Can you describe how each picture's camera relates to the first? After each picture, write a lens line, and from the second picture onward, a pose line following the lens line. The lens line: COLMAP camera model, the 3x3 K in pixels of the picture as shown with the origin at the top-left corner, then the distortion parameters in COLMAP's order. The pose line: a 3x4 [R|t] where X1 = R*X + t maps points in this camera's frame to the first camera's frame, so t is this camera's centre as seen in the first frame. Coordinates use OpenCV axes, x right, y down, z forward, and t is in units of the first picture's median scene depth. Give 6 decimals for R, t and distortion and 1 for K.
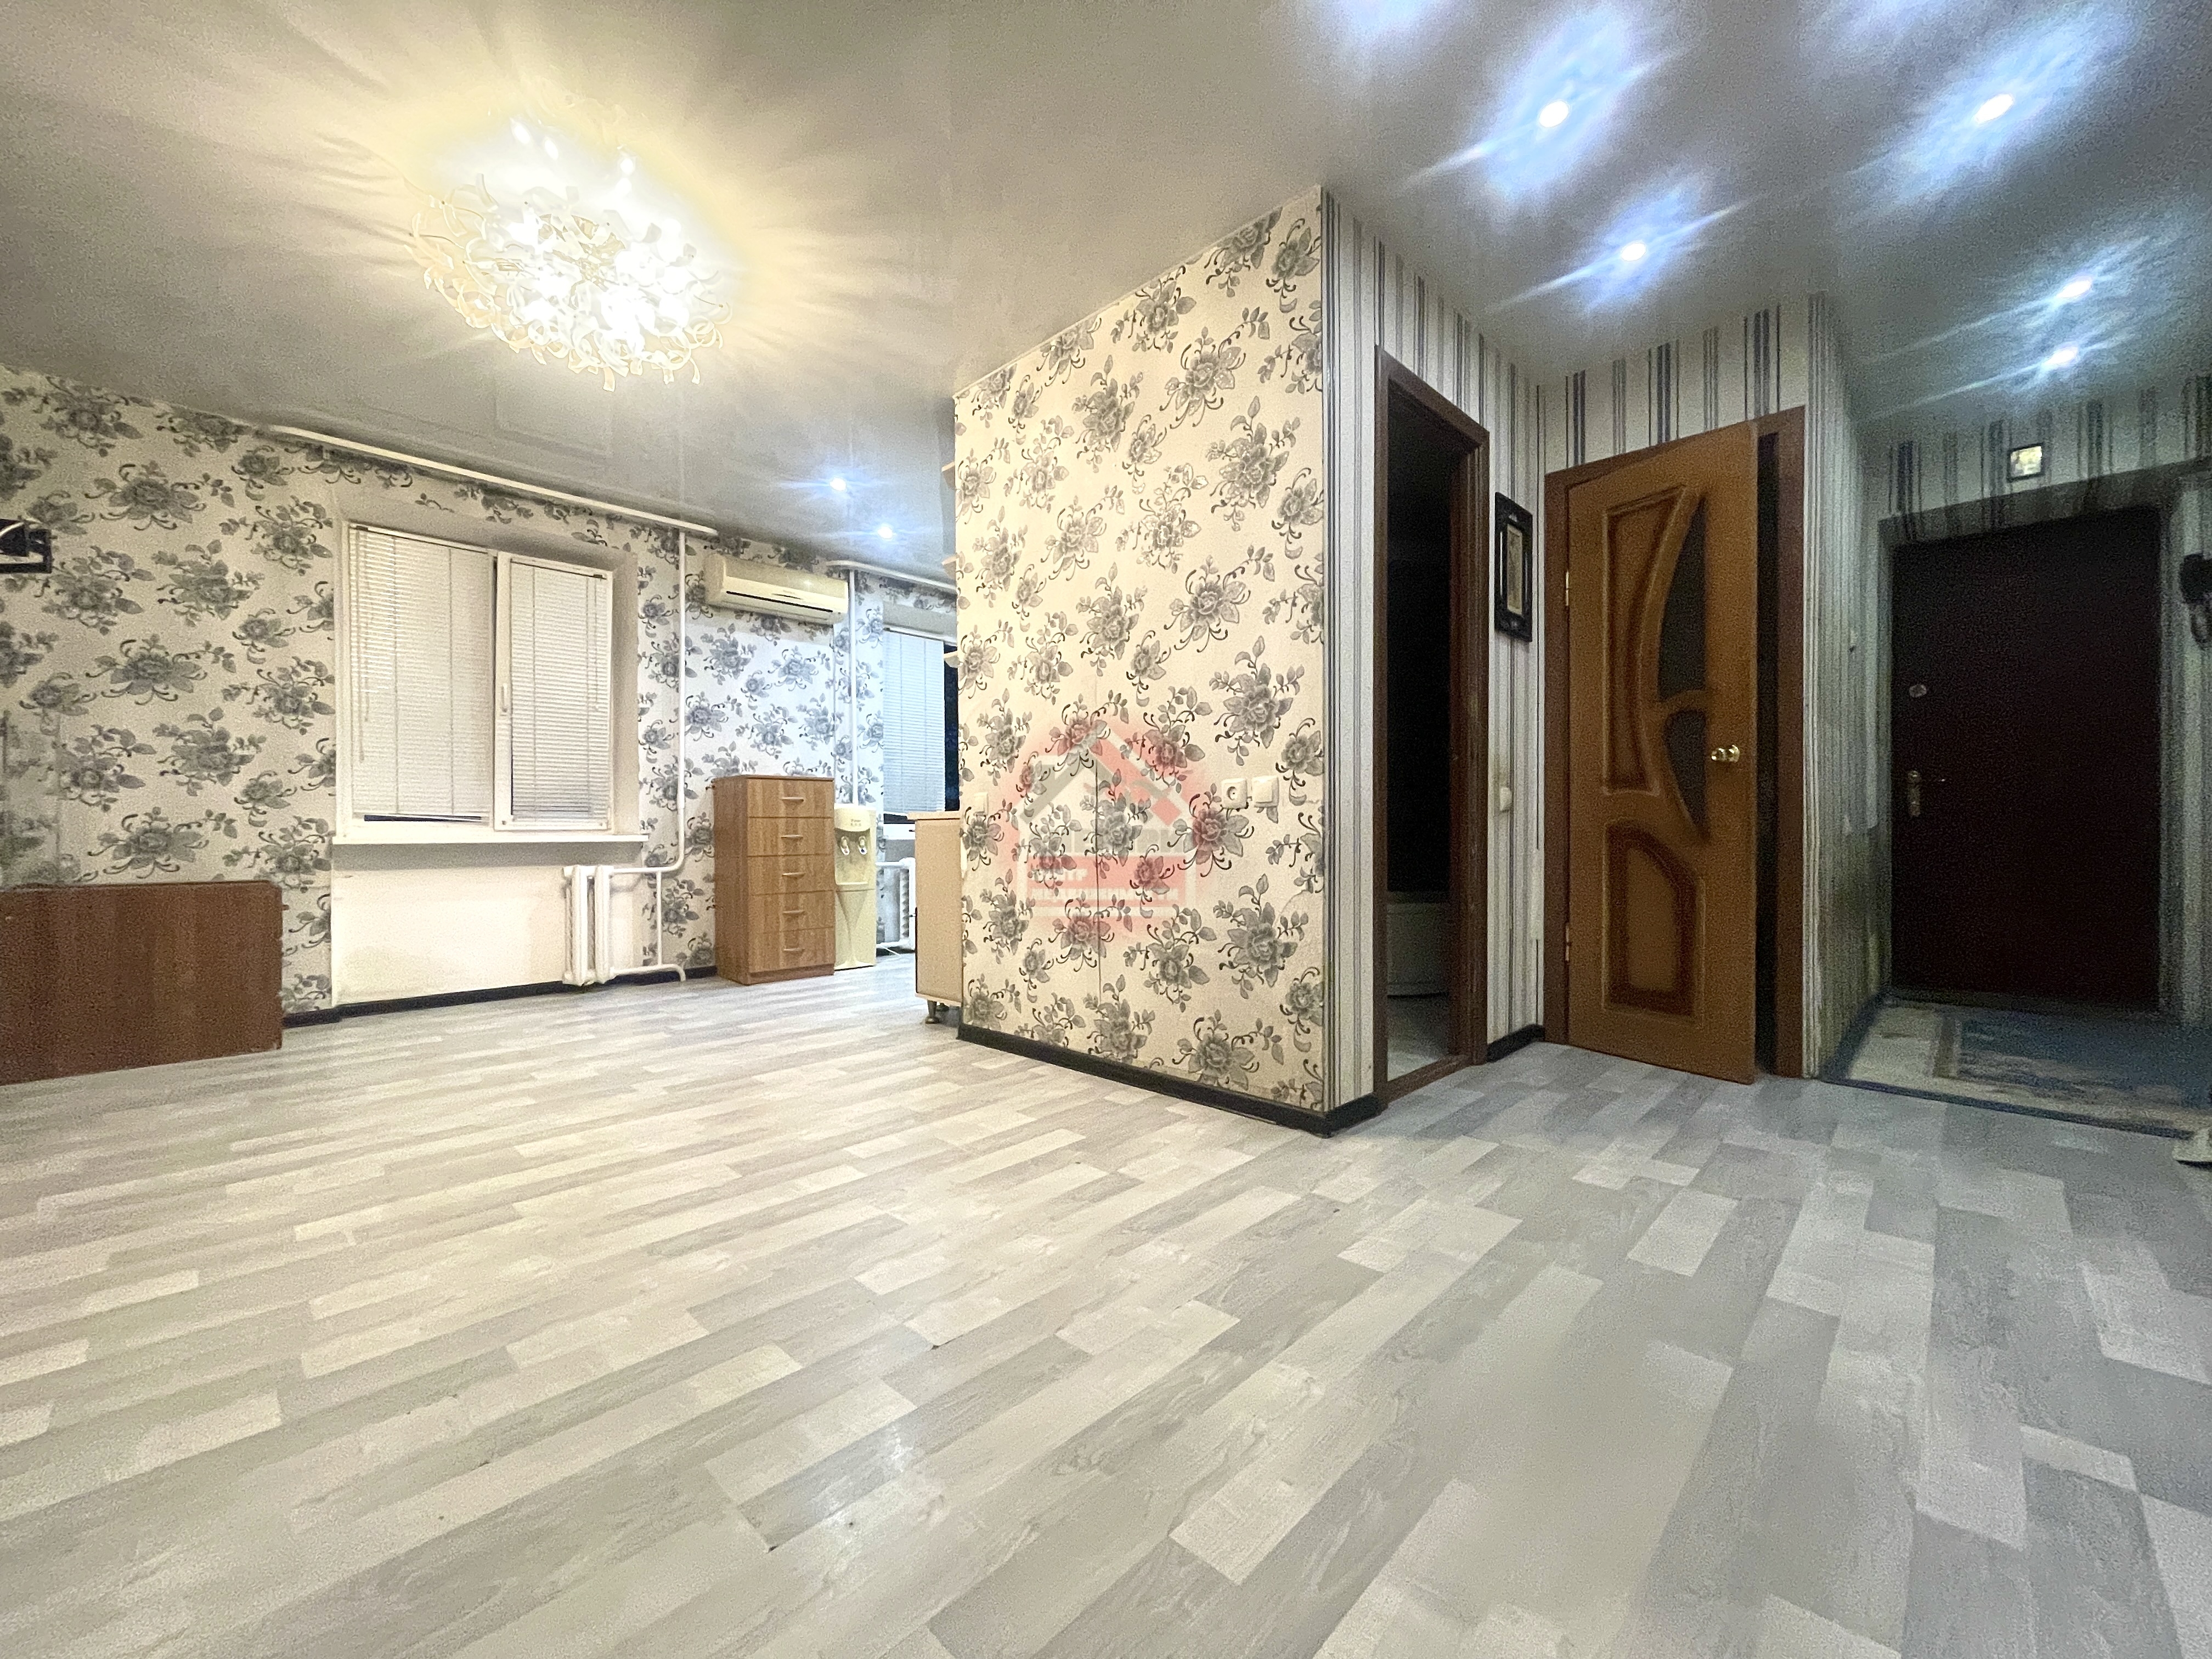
lens RADIAL K [[877.6, 0, 1092.8], [0, 877.6, 834.5], [0, 0, 1]] dist [0.000039, -0.002753]
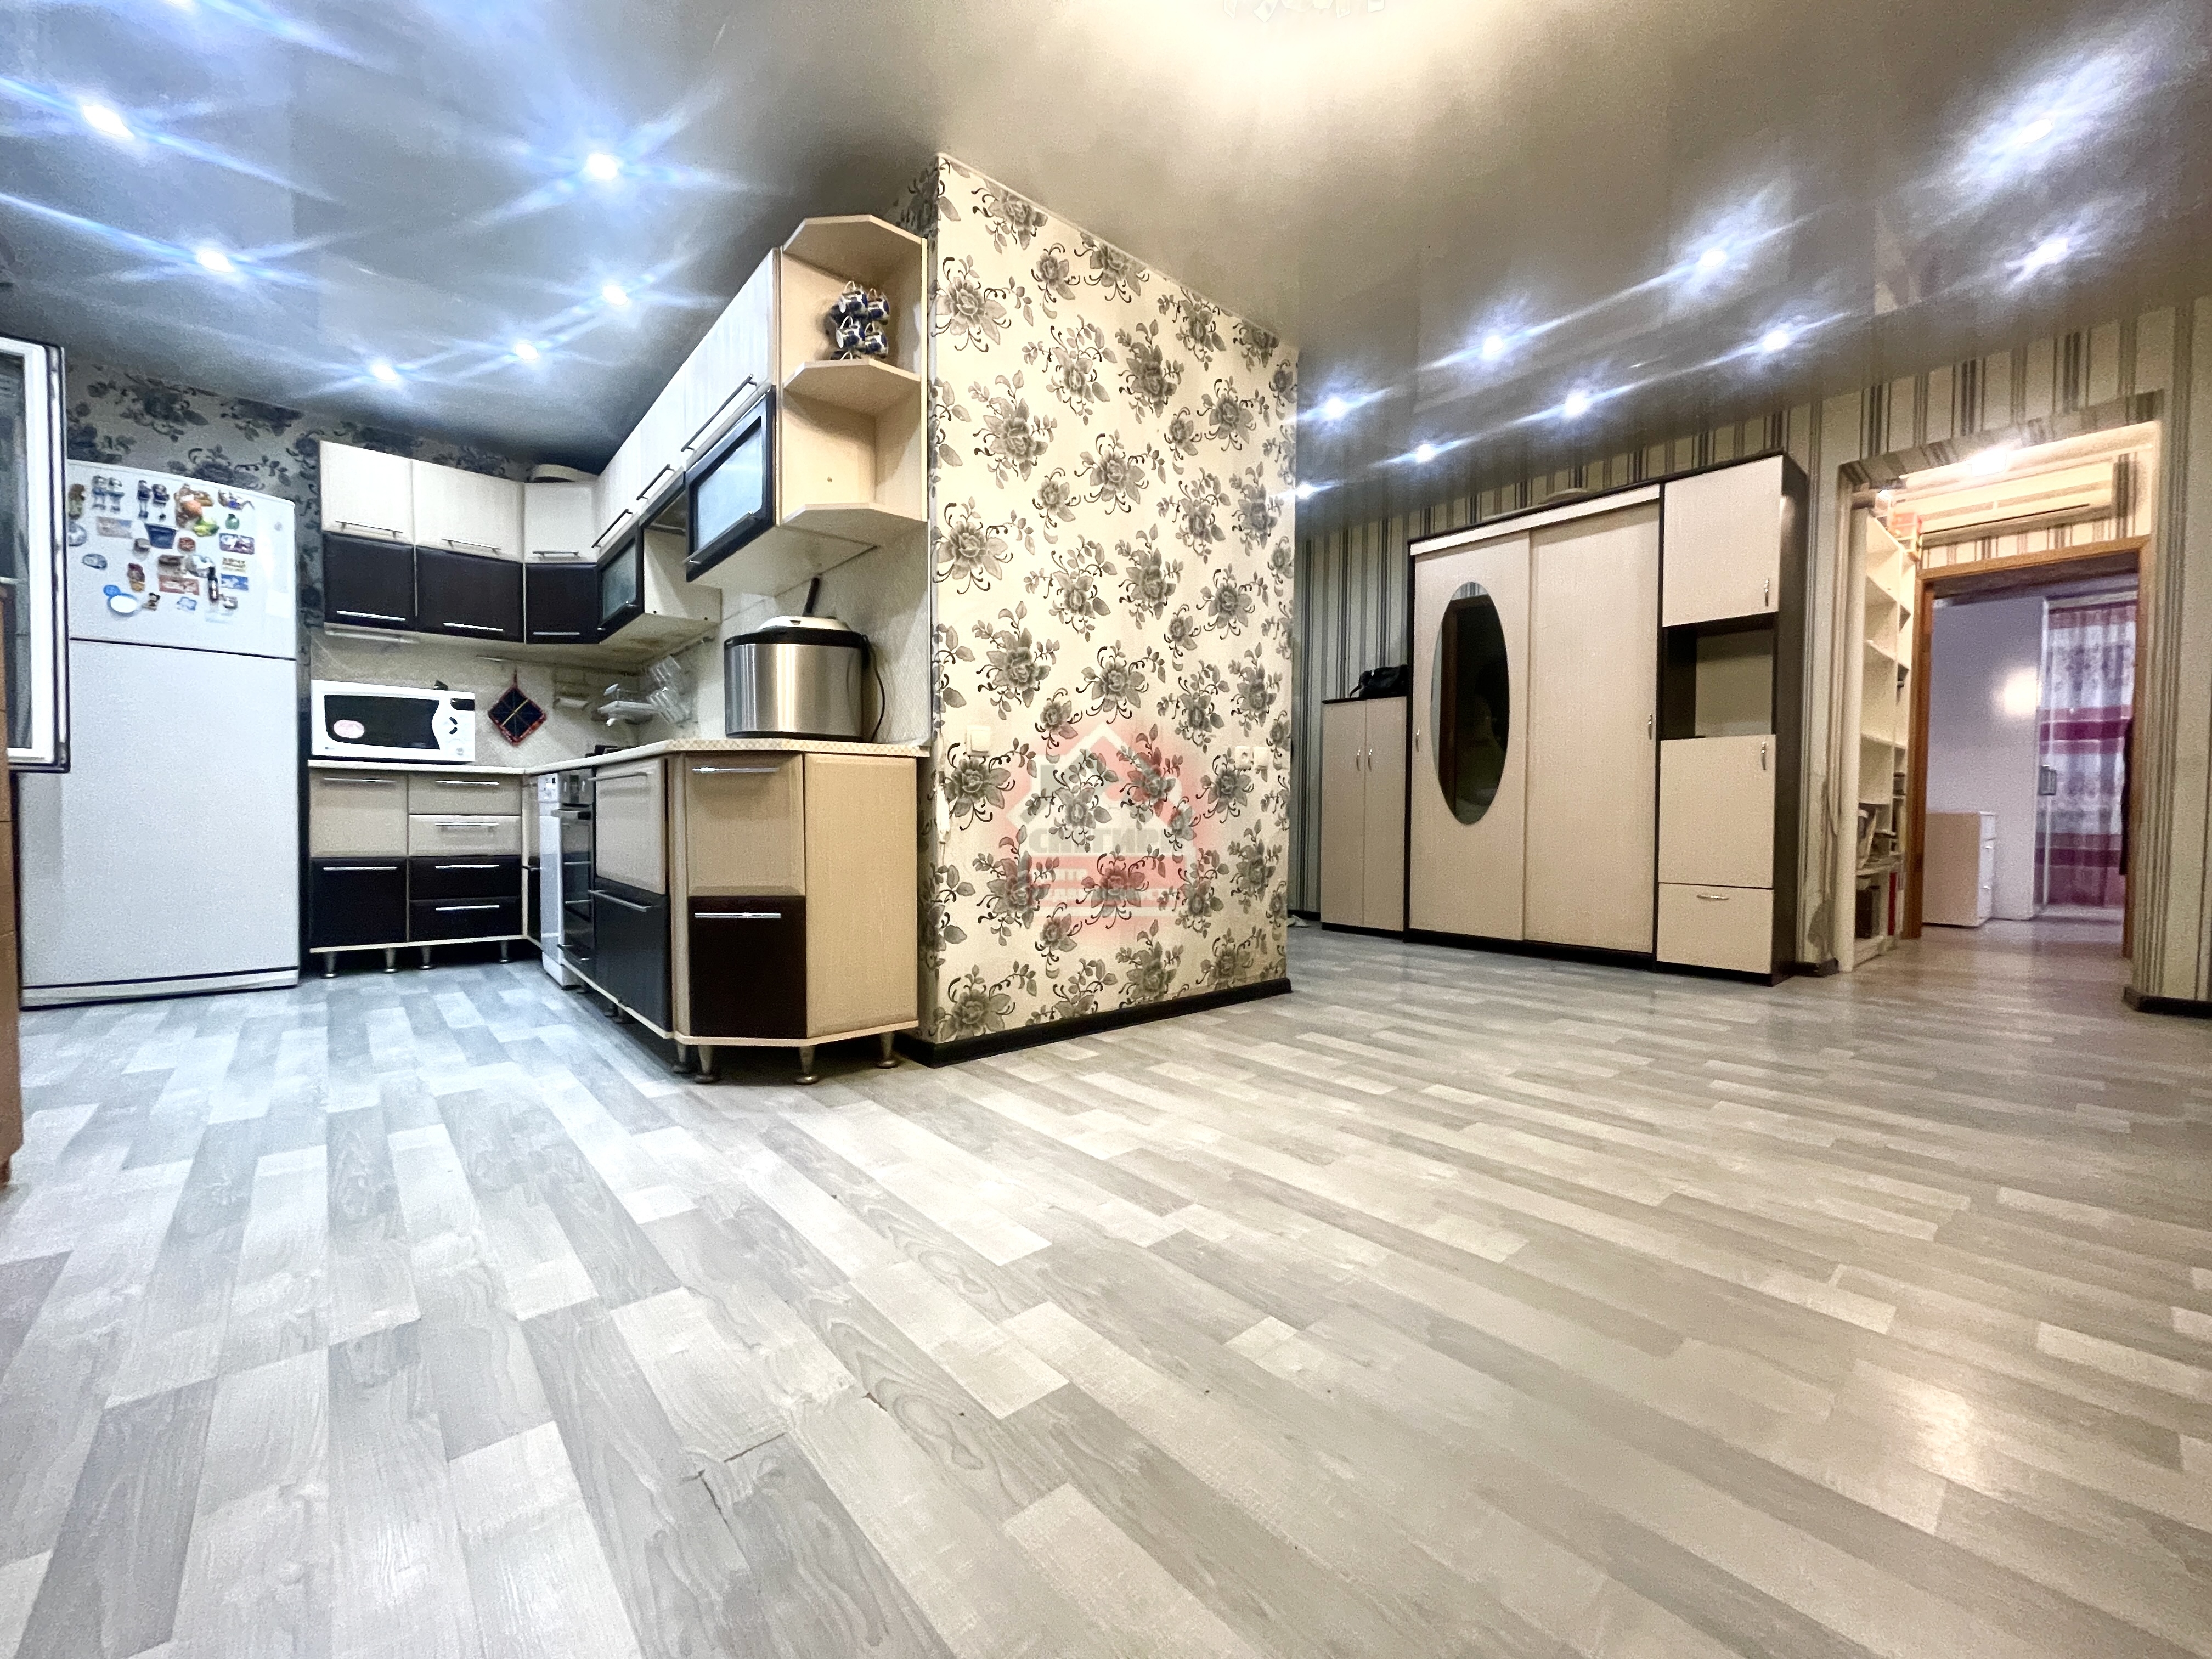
lens RADIAL K [[882.0, 0, 1092.5], [0, 882.0, 840.6], [0, 0, 1]] dist [0.000024, -0.000022]
pose [[0.085454, -0.025593, 0.996013, -0.893214], [0.001904, 0.999672, 0.025523, 0.032330], [-0.996340, -0.000285, 0.085474, 0.853982]]
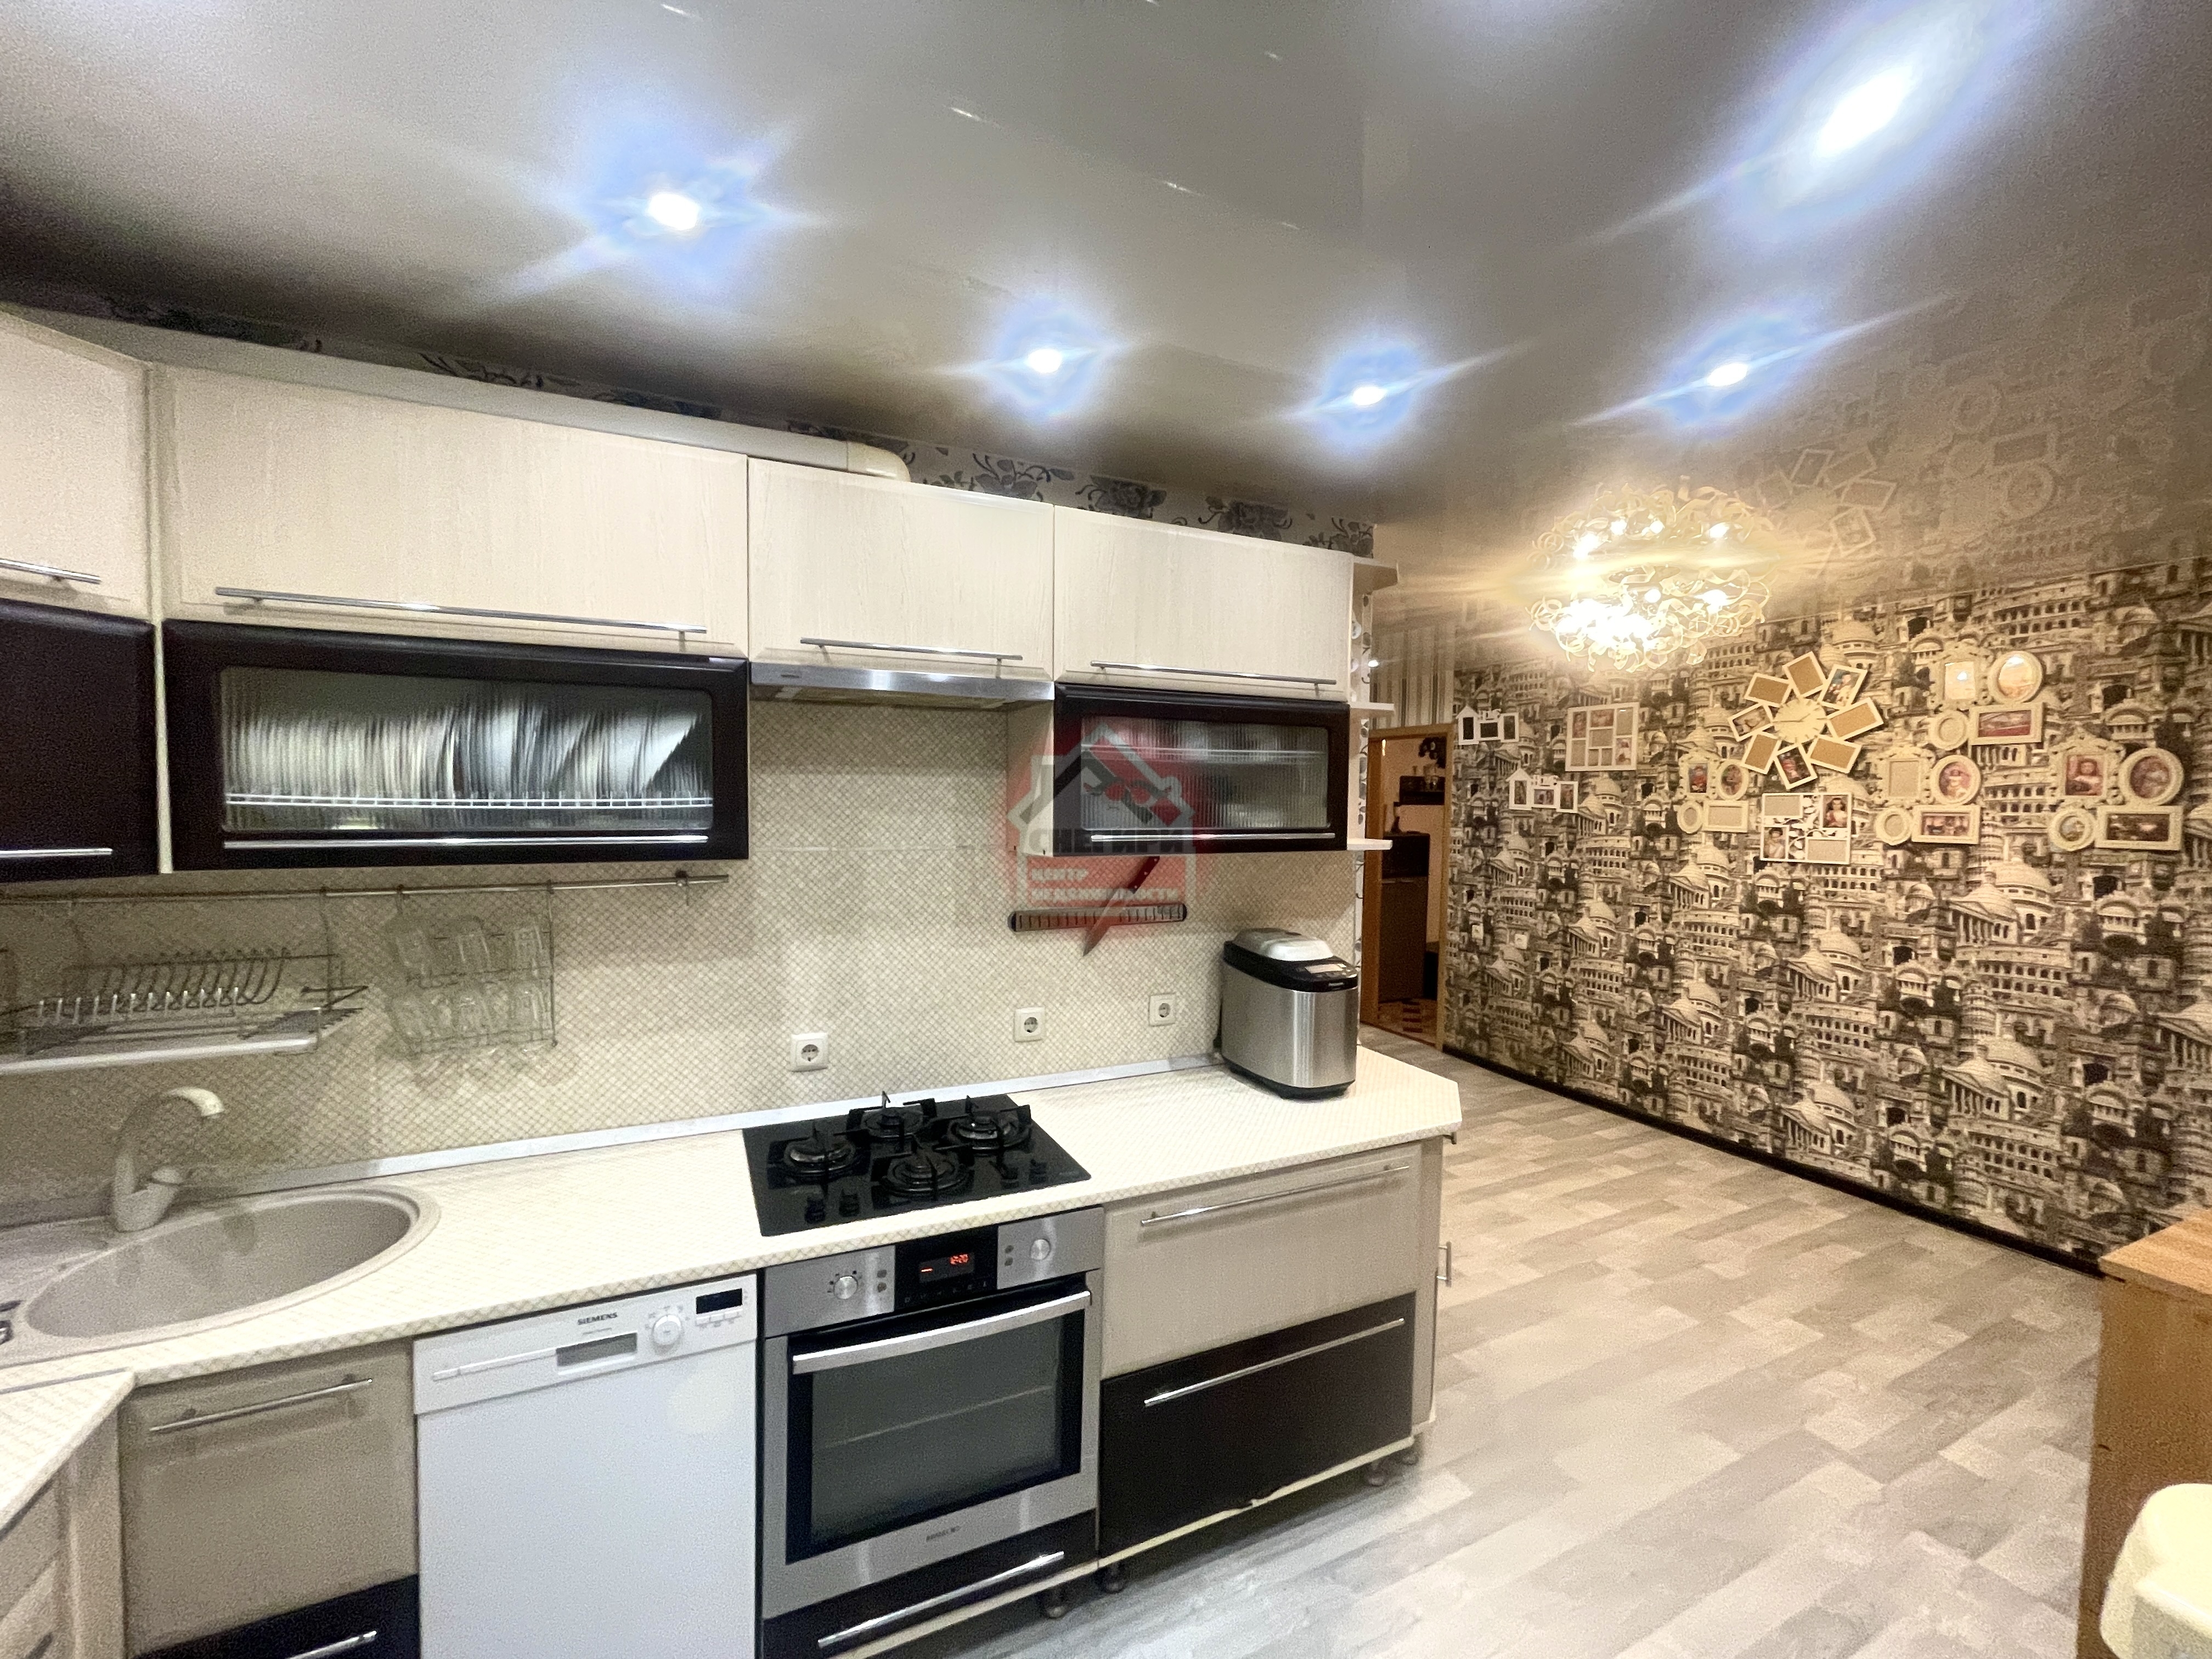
lens RADIAL K [[877.6, 0, 1092.8], [0, 877.6, 834.5], [0, 0, 1]] dist [0.000039, -0.002753]
pose [[-0.938895, -0.024001, 0.343366, -0.205725], [-0.010846, 0.999134, 0.040180, -0.255665], [-0.344033, 0.034001, -0.938342, 1.921366]]
